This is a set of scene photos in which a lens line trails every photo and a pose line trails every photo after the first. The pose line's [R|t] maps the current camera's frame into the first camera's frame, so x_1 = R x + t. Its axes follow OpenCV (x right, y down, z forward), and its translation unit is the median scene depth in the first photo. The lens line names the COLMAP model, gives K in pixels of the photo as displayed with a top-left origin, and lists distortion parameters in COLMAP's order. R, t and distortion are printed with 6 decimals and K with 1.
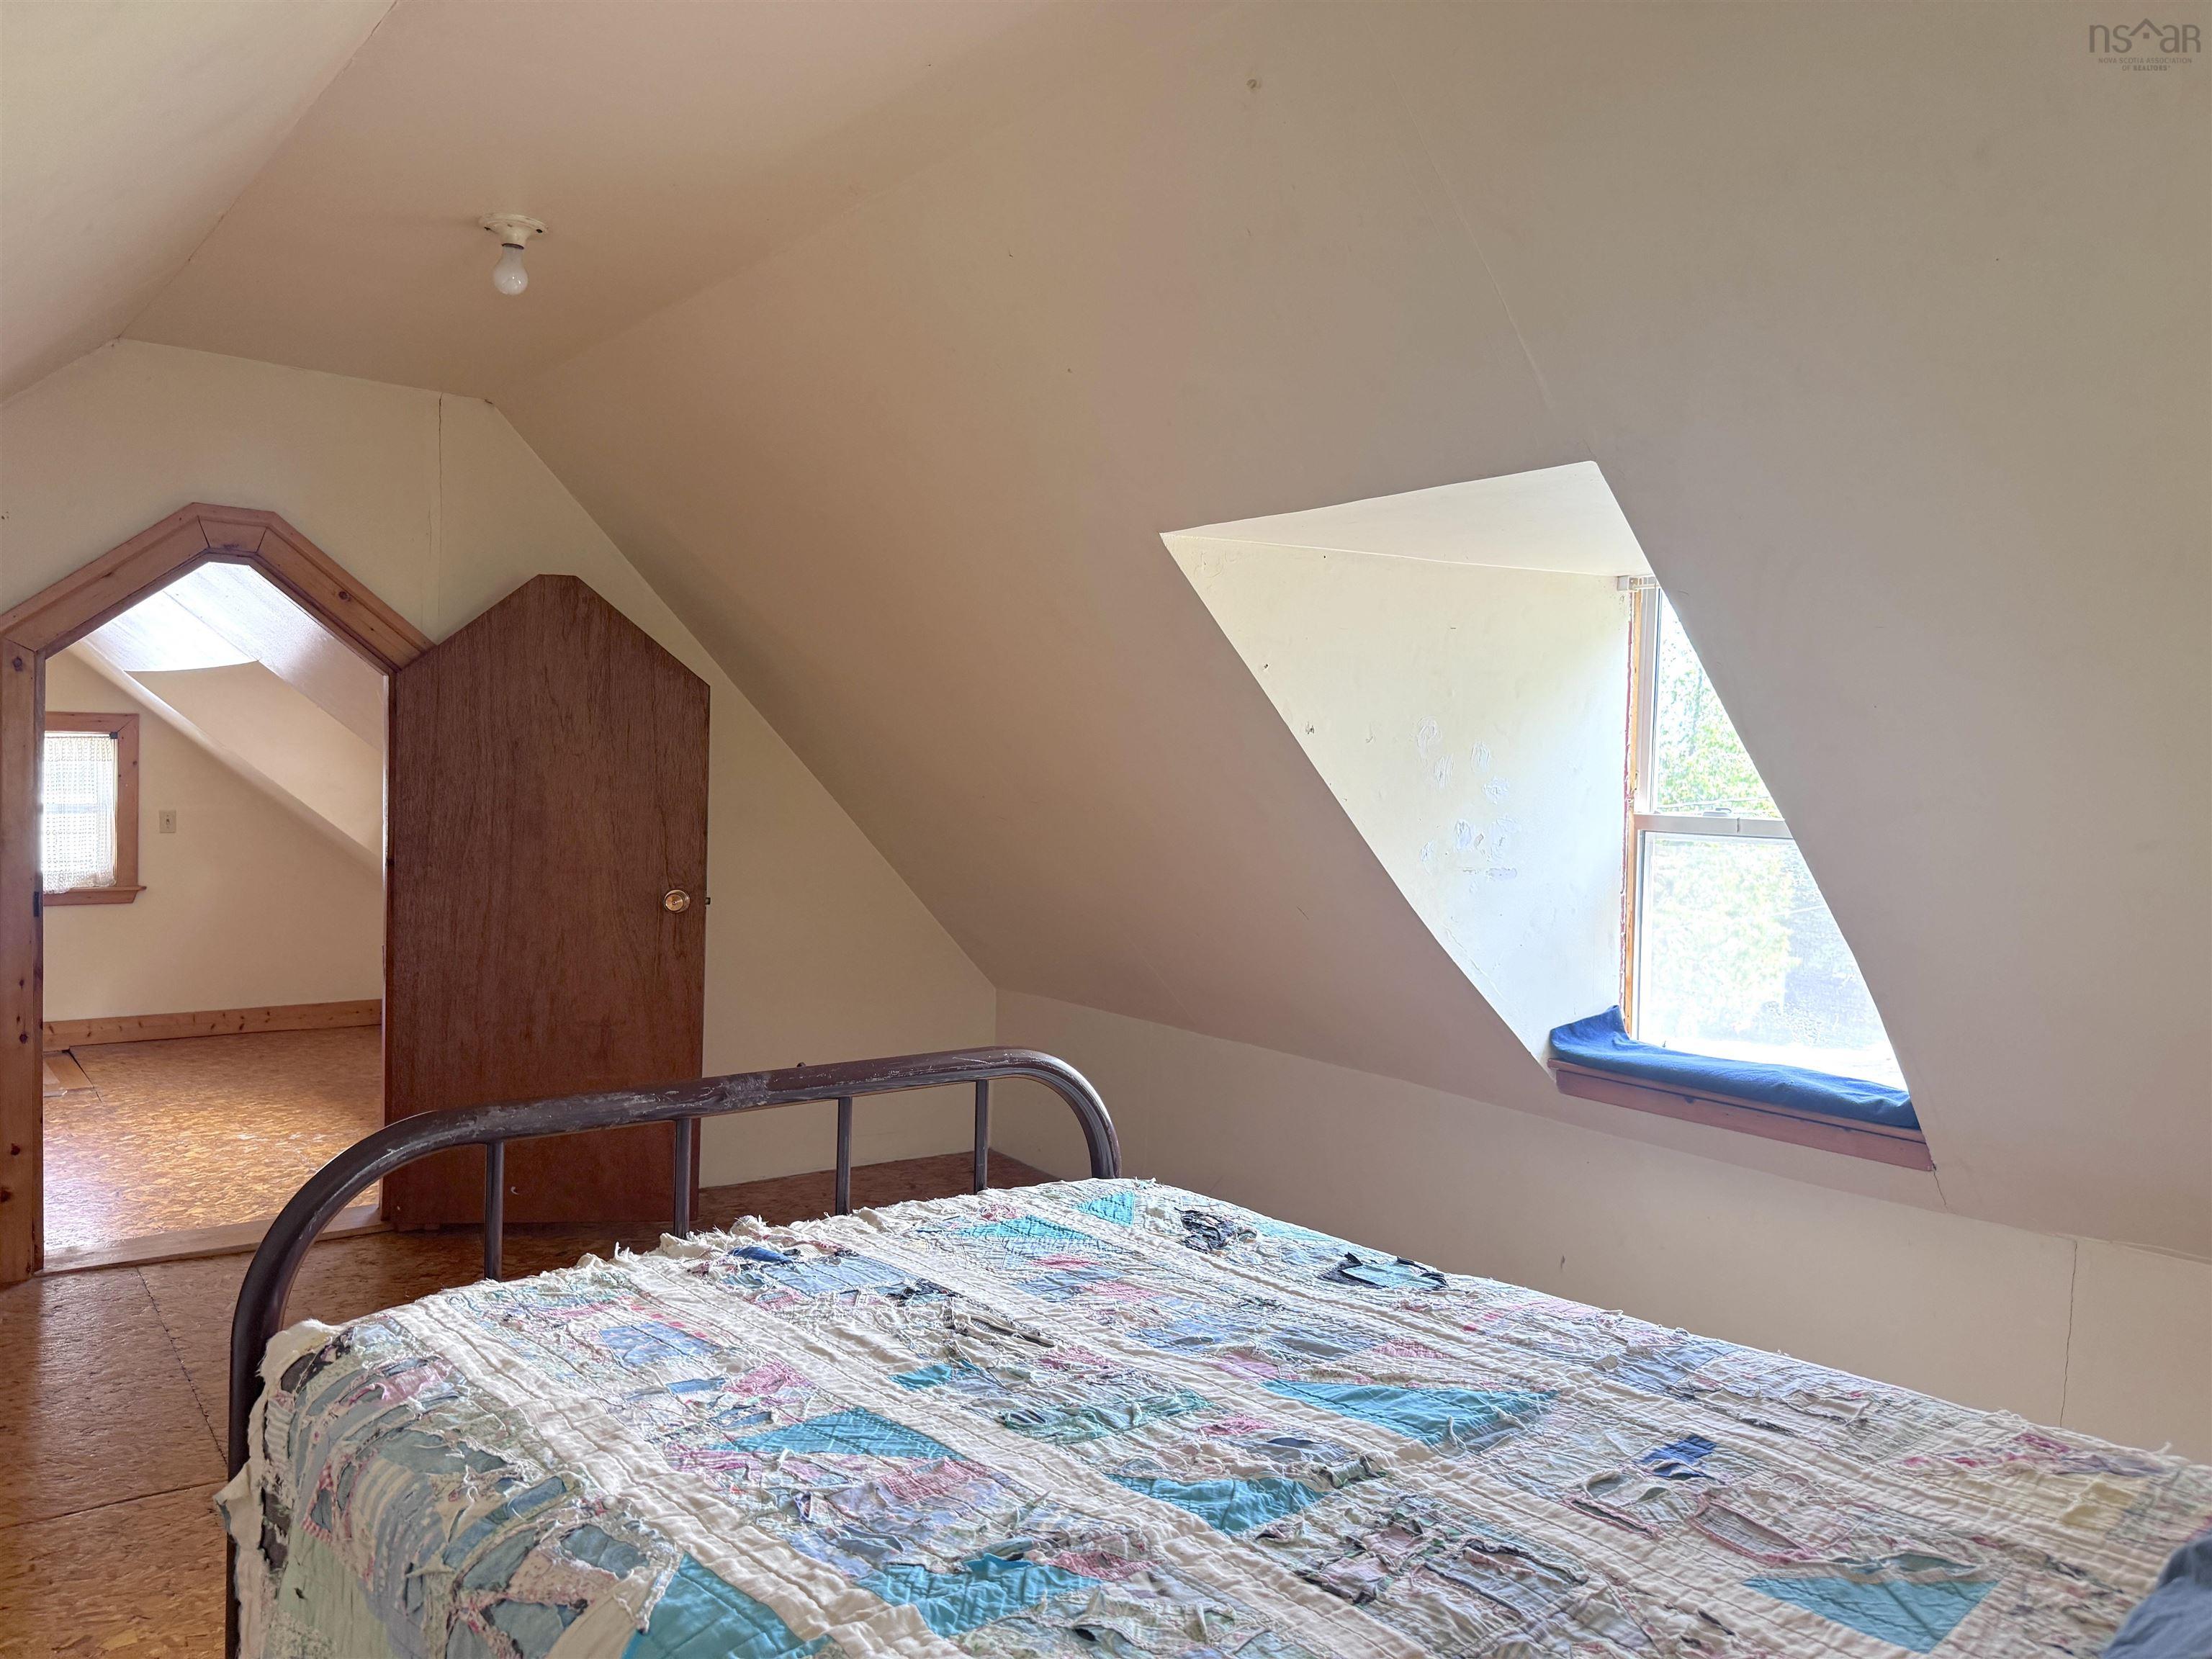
lens RADIAL K [[1559.4, 0, 1112.0], [0, 1559.4, 826.7], [0, 0, 1]] dist [0.140384, -0.221950]
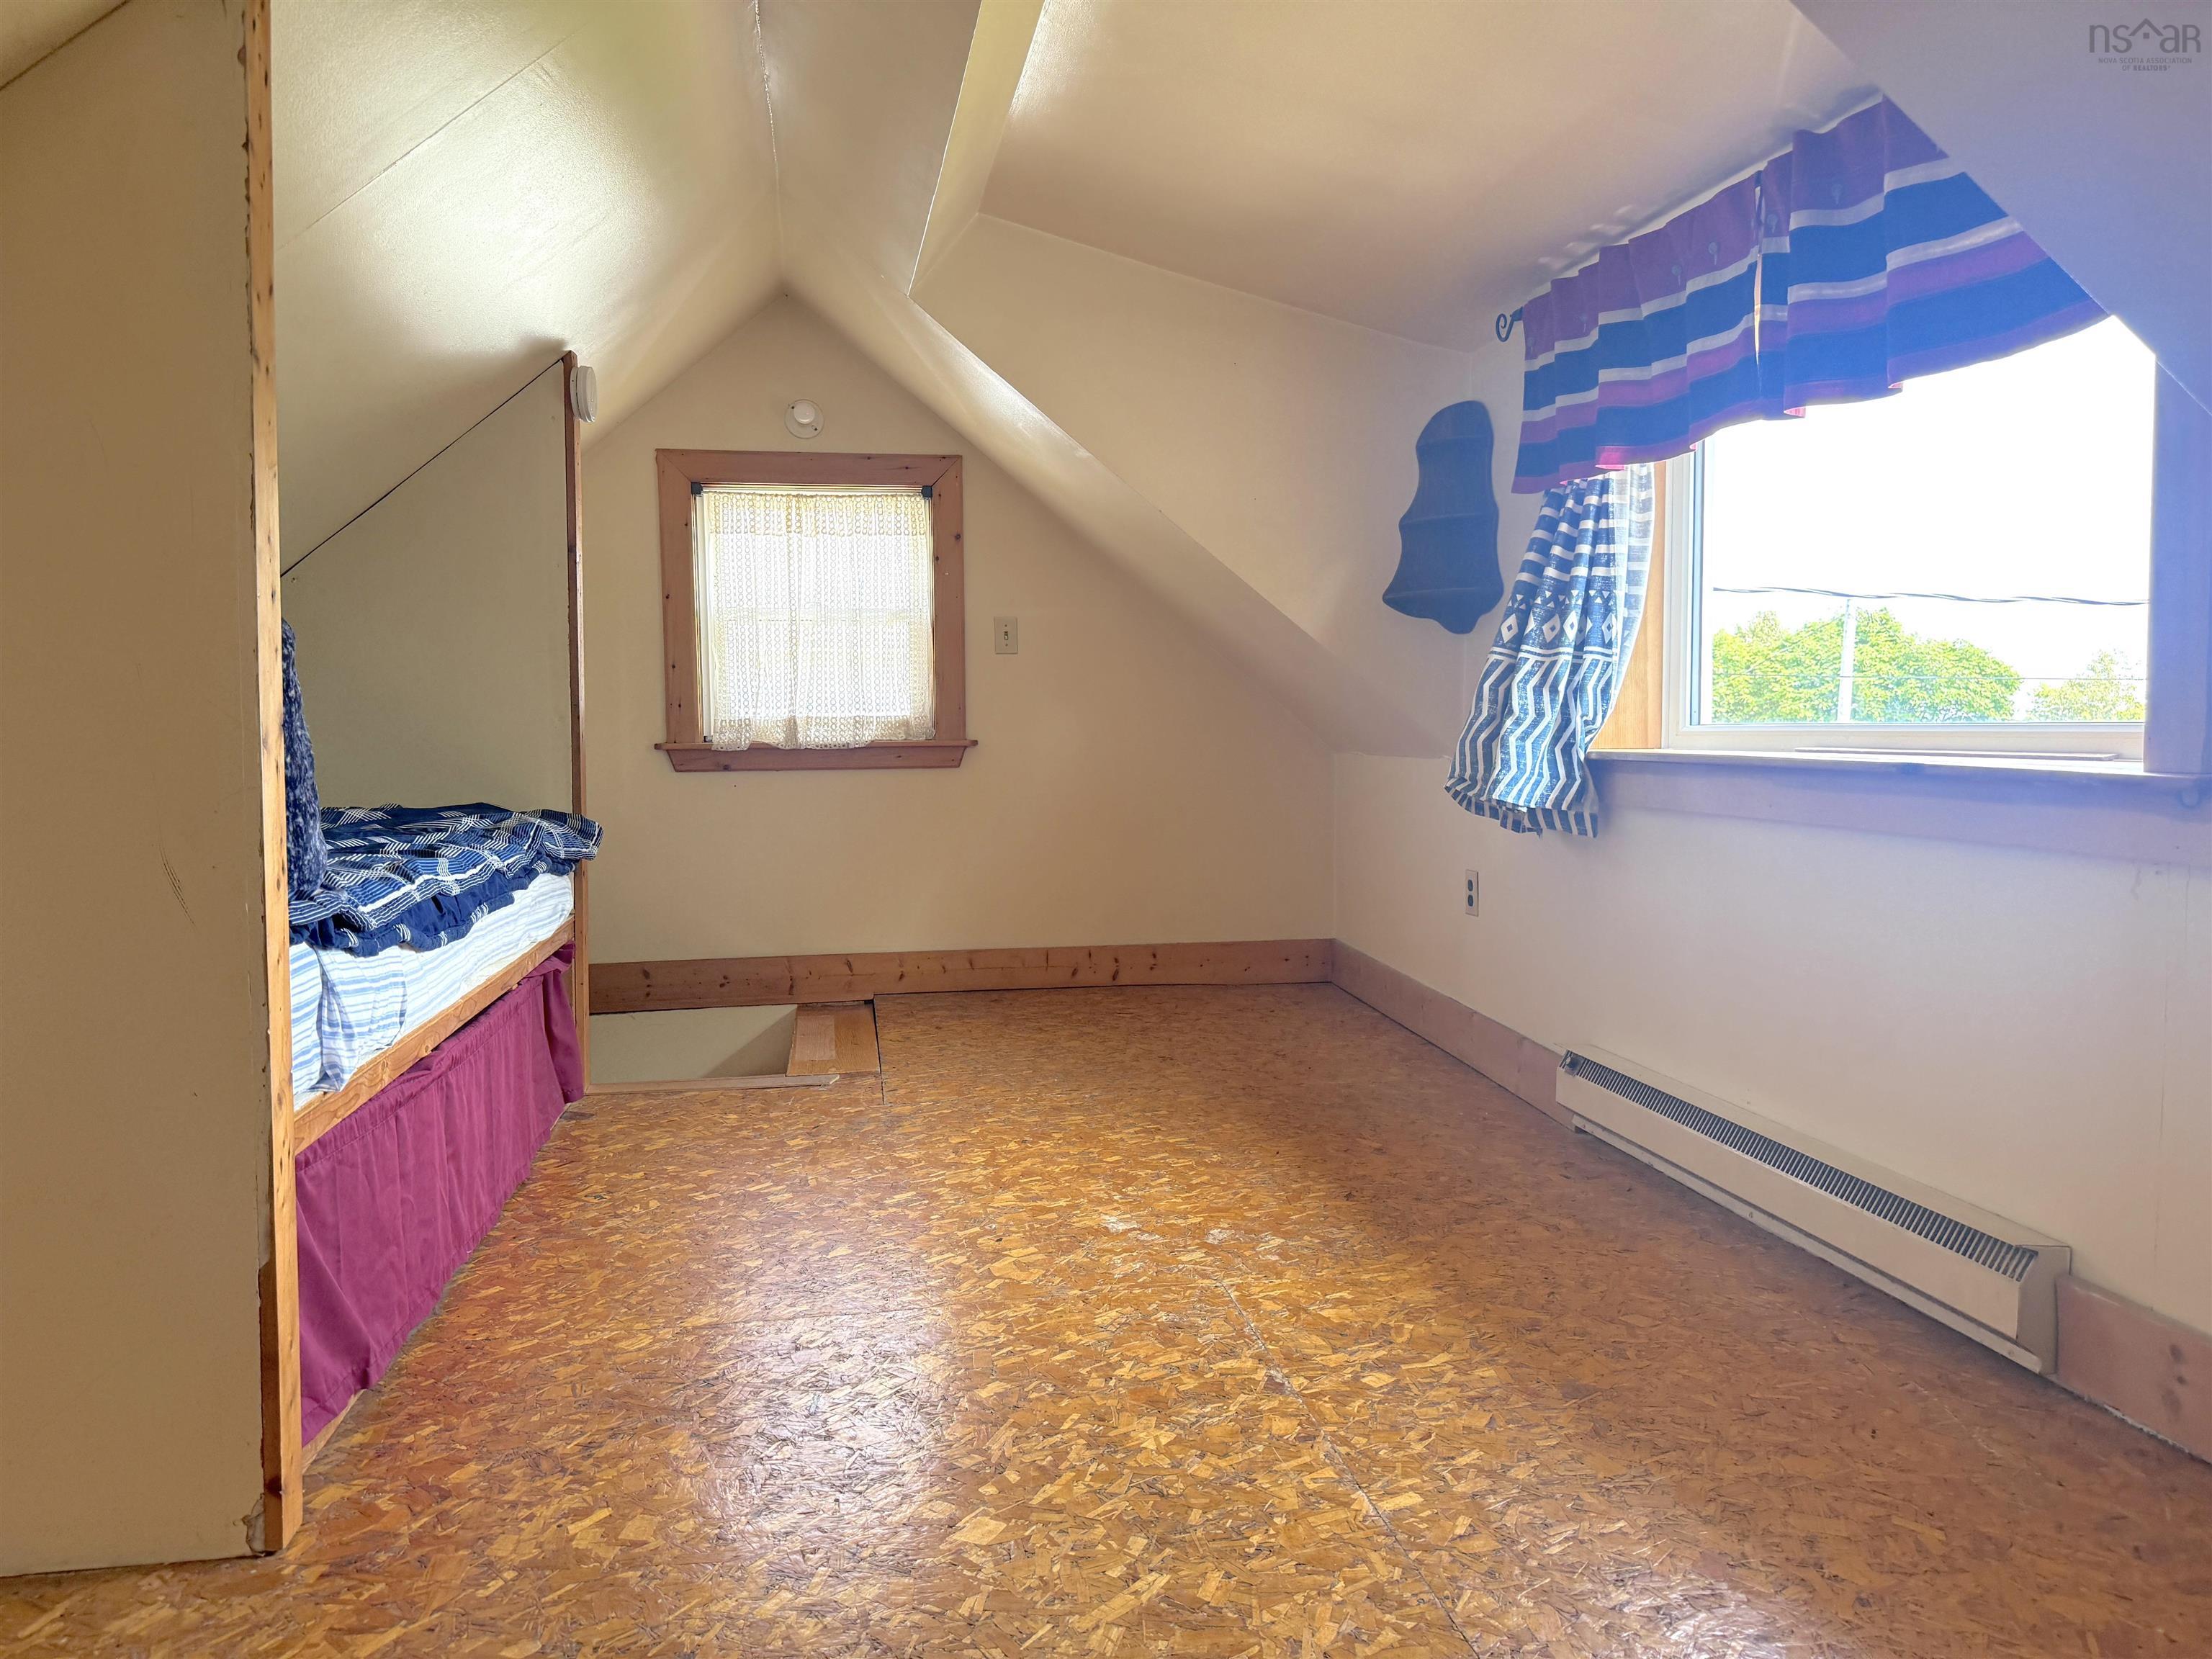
lens RADIAL K [[1547.8, 0, 1102.1], [0, 1547.8, 823.5], [0, 0, 1]] dist [0.050670, -0.047882]
pose [[0.870319, -0.001787, -0.492486, -0.522132], [0.009059, 0.999882, 0.012381, 0.121387], [0.492406, -0.015236, 0.870232, 0.973746]]
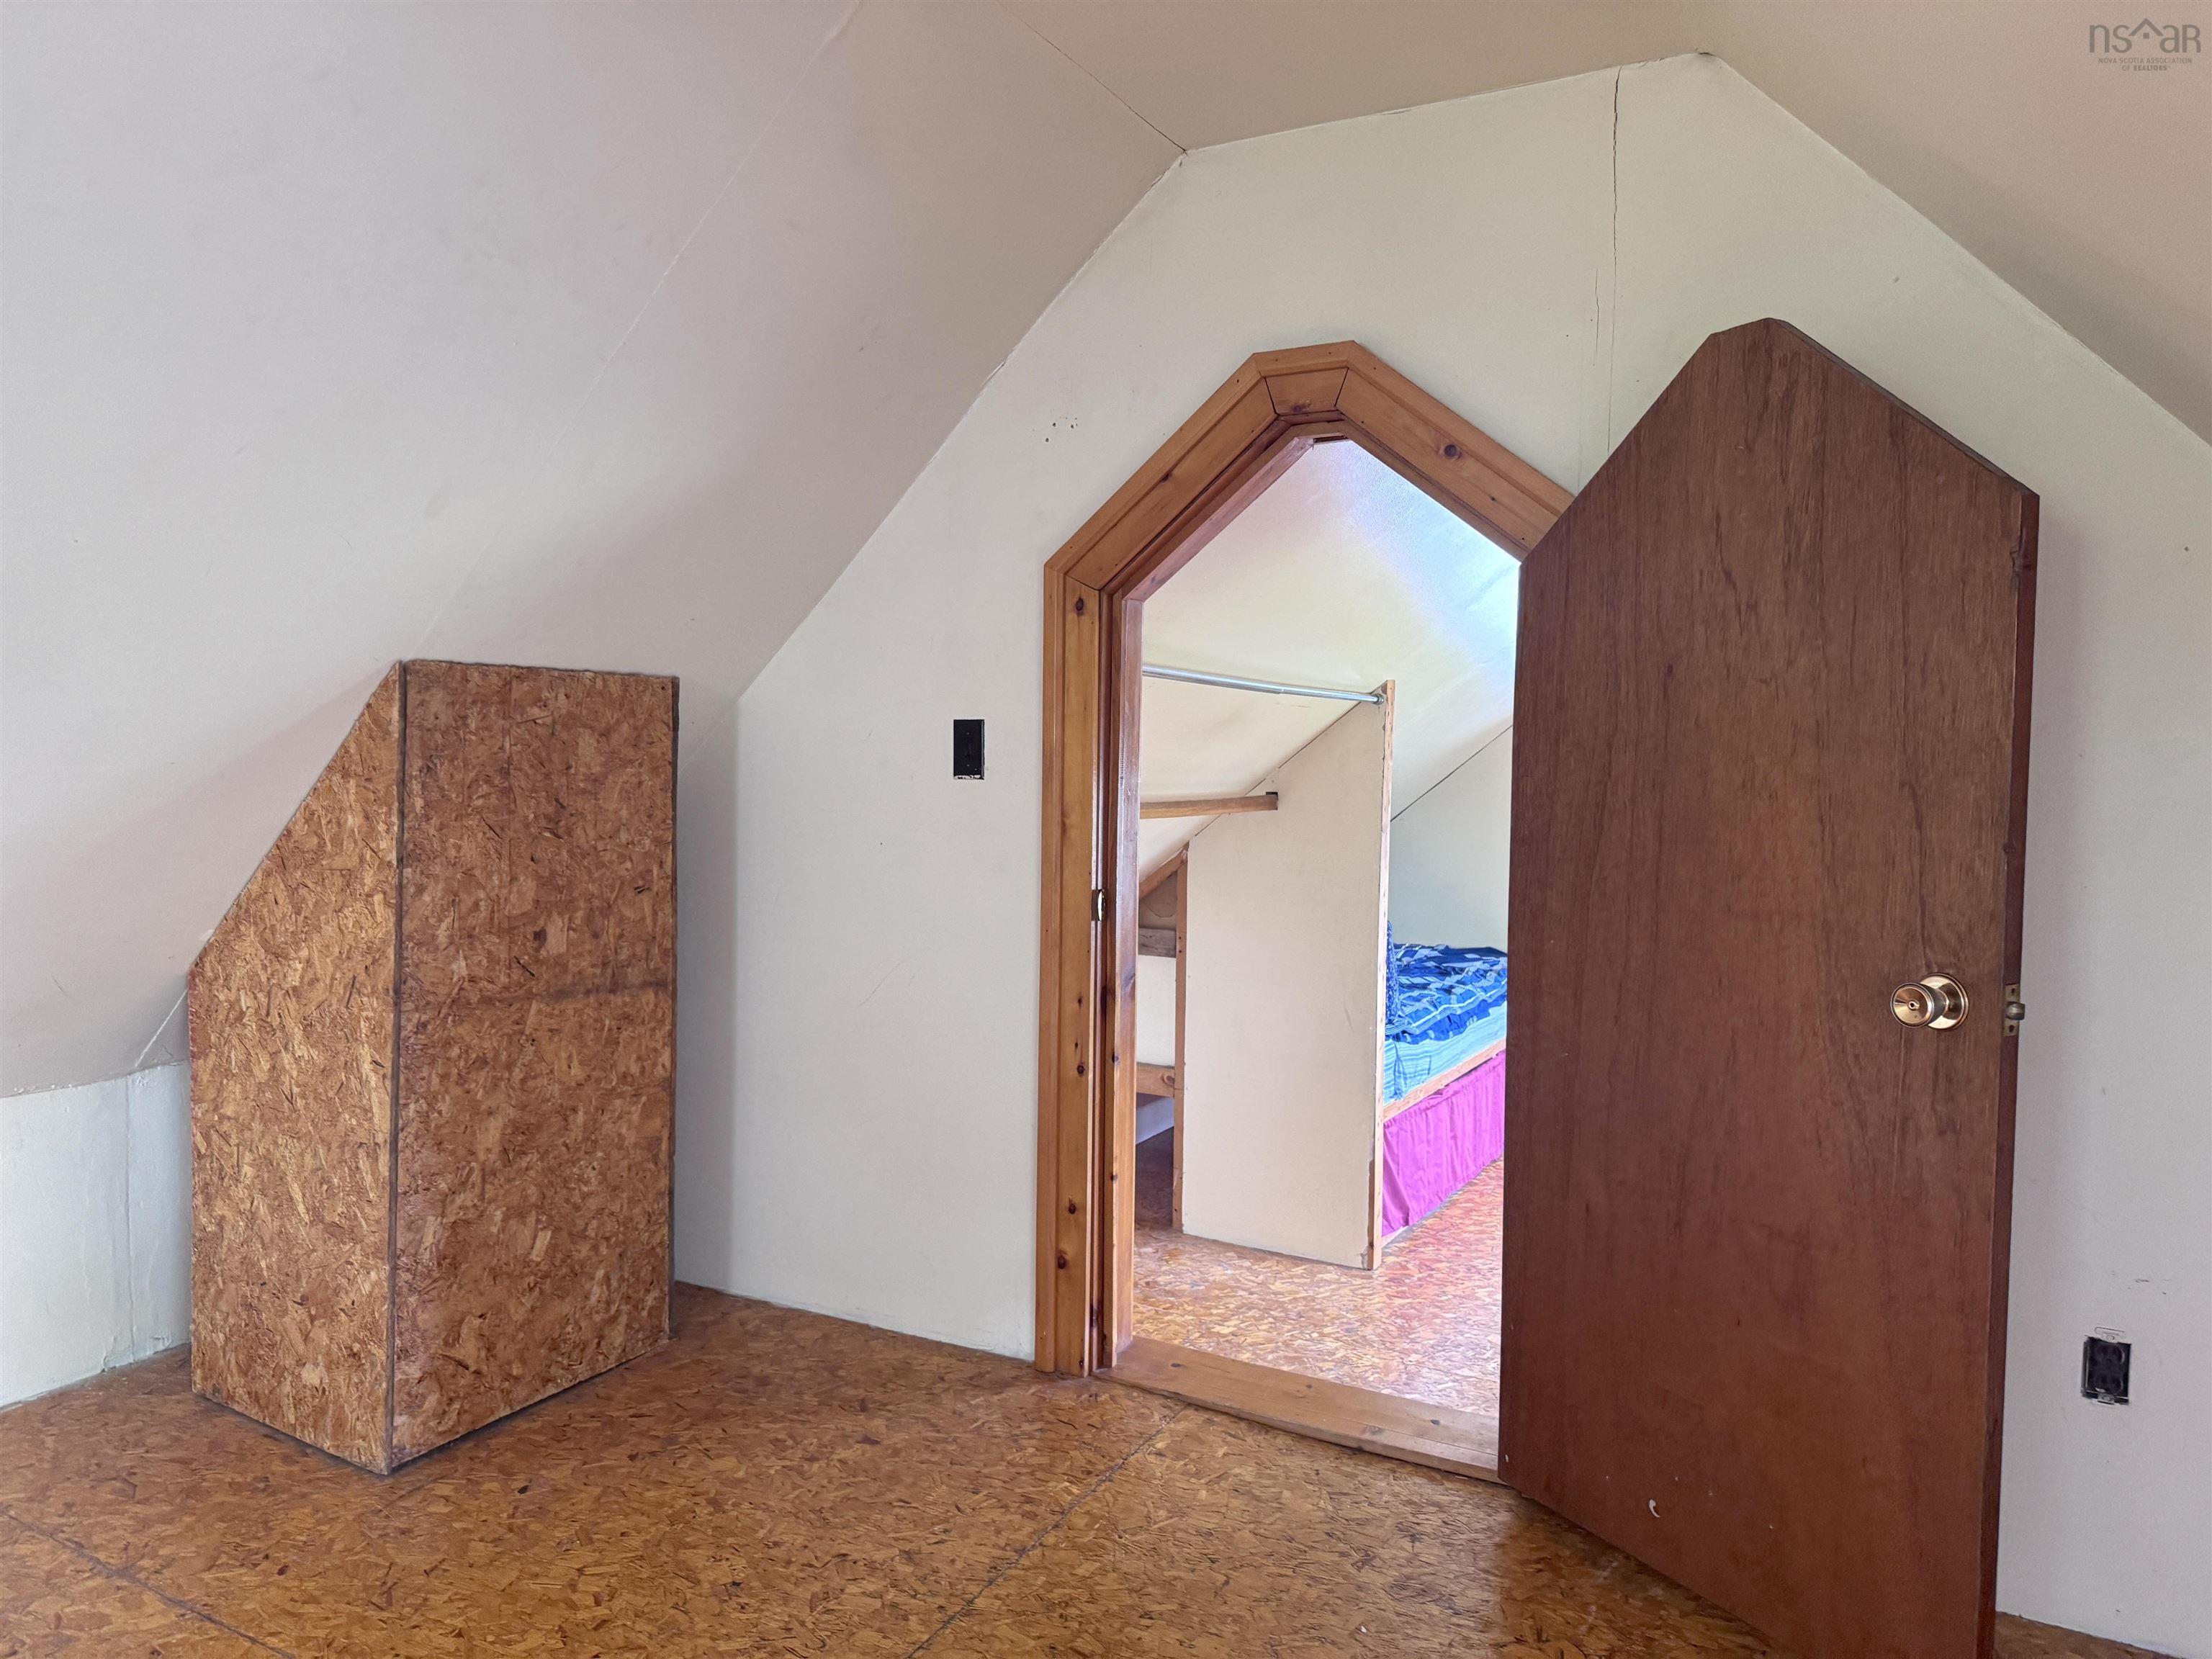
lens RADIAL K [[1547.8, 0, 1102.1], [0, 1547.8, 823.5], [0, 0, 1]] dist [0.050670, -0.047882]
pose [[0.371044, 0.013286, -0.928520, 0.037321], [-0.031491, 0.999503, 0.001717, 0.004660], [0.928081, 0.028603, 0.371278, 0.625375]]
